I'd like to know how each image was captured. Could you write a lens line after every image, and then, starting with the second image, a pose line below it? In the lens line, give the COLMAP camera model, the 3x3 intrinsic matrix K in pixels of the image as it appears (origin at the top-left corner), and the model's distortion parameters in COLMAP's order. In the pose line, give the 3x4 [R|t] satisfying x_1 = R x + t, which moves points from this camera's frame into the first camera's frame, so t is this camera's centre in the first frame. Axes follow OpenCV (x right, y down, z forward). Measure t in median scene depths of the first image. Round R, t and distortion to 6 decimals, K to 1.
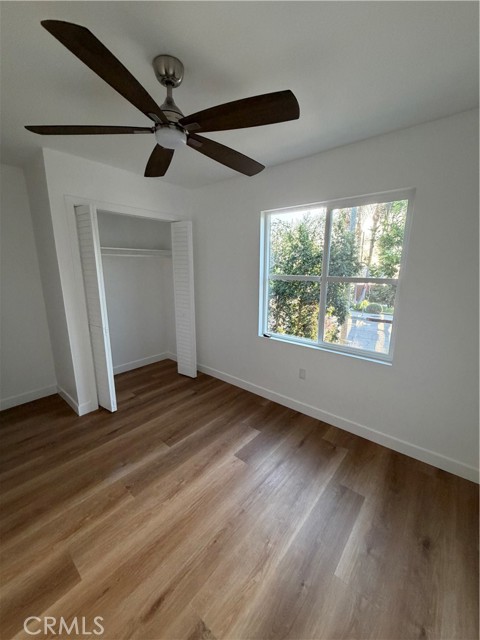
lens RADIAL K [[256.3, 0, 239.3], [0, 256.3, 324.0], [0, 0, 1]] dist [0.003452, 0.000220]
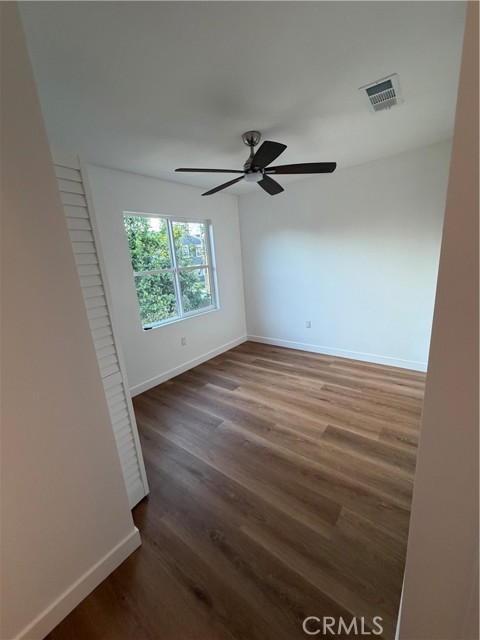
lens RADIAL K [[256.3, 0, 239.2], [0, 256.3, 324.2], [0, 0, 1]] dist [0.003452, 0.000220]
pose [[-0.053169, -0.244506, 0.968189, -1.356290], [0.288274, 0.924523, 0.249310, -0.182027], [-0.956071, 0.292359, 0.021328, 0.855452]]
